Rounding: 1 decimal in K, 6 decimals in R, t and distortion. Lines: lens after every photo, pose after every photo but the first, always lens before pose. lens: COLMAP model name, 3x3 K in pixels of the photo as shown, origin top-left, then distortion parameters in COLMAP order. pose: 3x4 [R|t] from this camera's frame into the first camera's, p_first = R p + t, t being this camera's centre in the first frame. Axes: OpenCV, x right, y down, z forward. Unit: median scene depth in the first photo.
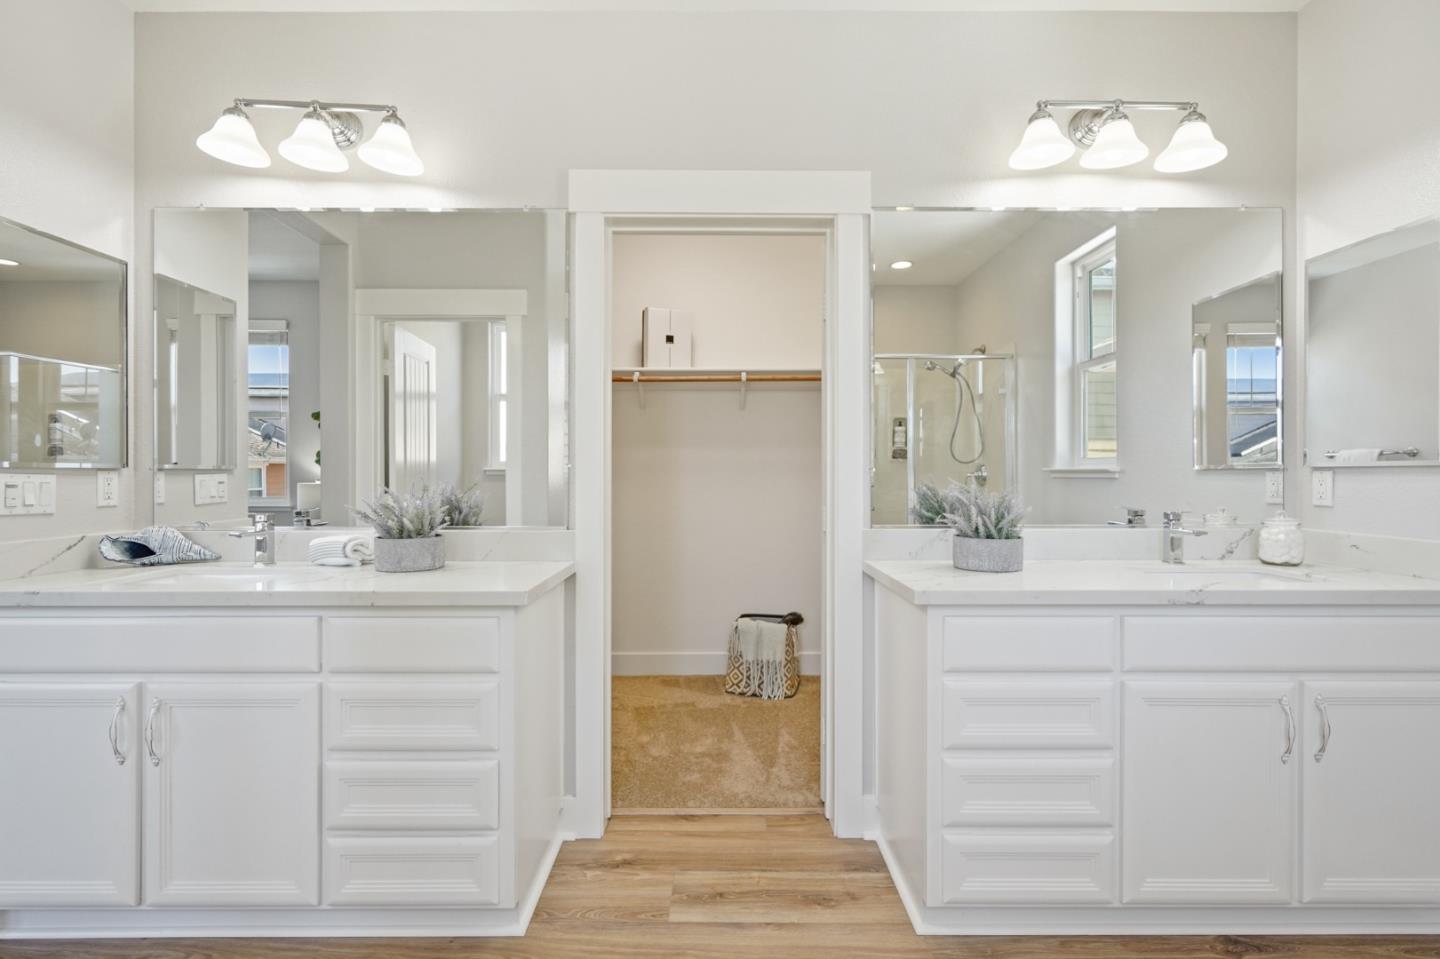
lens RADIAL K [[668.6, 0, 720.1], [0, 668.6, 477.3], [0, 0, 1]] dist [-0.004626, -0.000069]
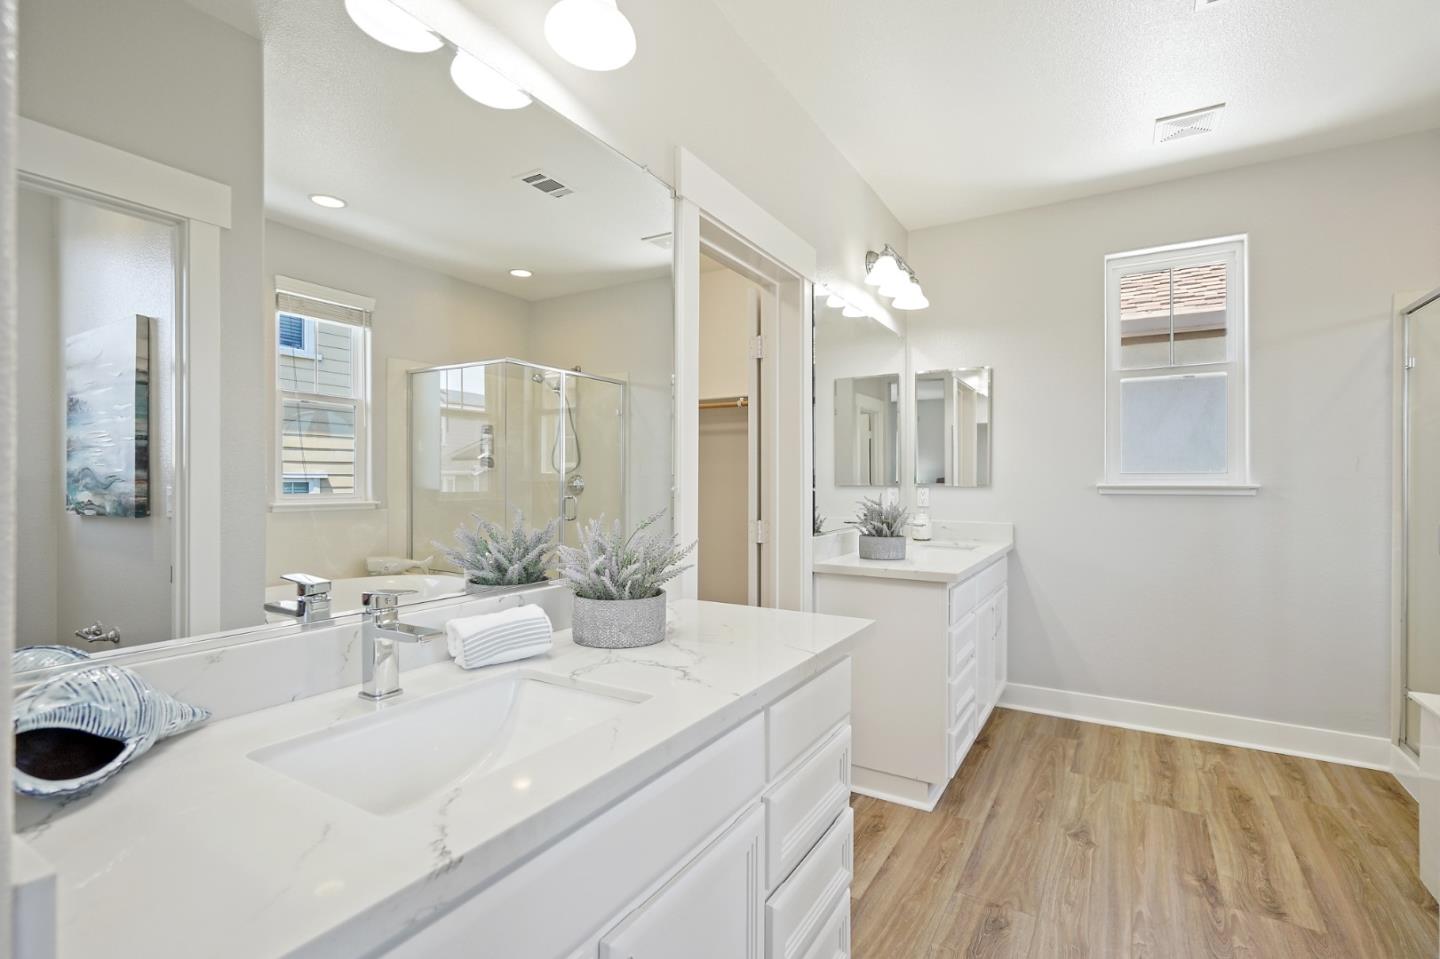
lens RADIAL K [[668.6, 0, 719.2], [0, 668.6, 482.9], [0, 0, 1]] dist [-0.004626, -0.000069]
pose [[0.527603, -0.004399, 0.849480, -0.967740], [-0.003064, 0.999970, 0.007081, -0.032767], [-0.849486, -0.006339, 0.527573, 0.517609]]
